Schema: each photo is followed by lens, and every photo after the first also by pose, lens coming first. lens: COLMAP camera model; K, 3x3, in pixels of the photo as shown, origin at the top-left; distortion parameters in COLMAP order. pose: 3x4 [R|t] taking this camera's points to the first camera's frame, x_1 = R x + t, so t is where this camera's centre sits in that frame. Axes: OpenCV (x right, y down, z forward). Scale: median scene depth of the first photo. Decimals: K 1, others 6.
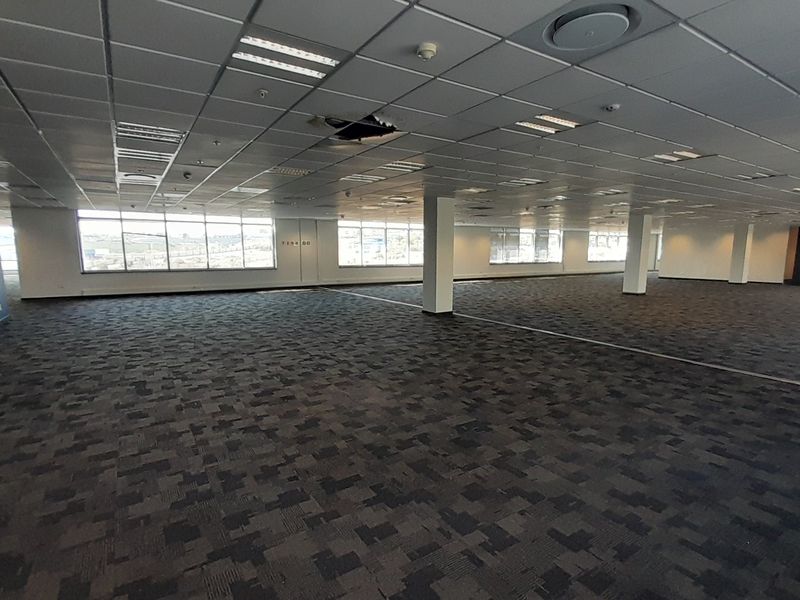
lens RADIAL K [[417.7, 0, 406.4], [0, 417.7, 307.5], [0, 0, 1]] dist [0.019575, -0.012685]
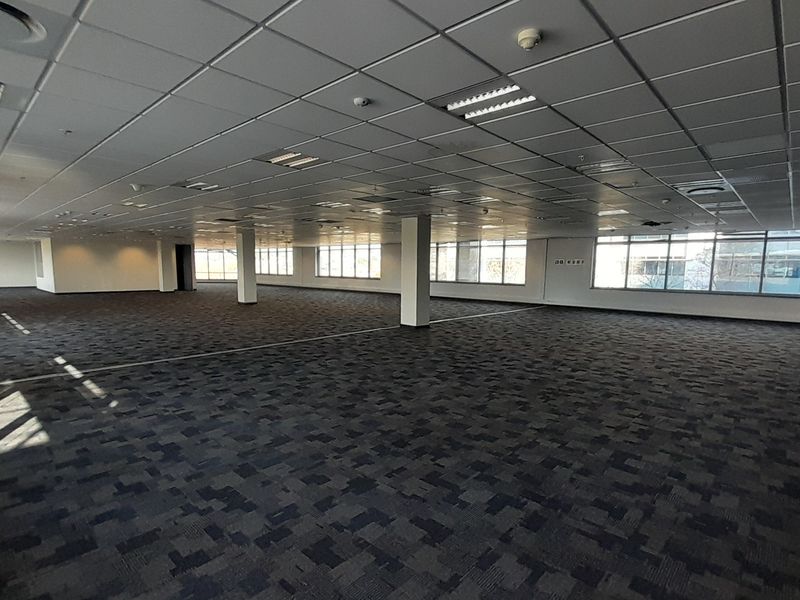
lens RADIAL K [[417.7, 0, 394.0], [0, 417.7, 312.5], [0, 0, 1]] dist [0.019575, -0.012685]
pose [[0.231645, 0.110321, -0.966525, 0.588820], [-0.148552, 0.985908, 0.076930, -0.053225], [0.961391, 0.125758, 0.244769, 0.392259]]
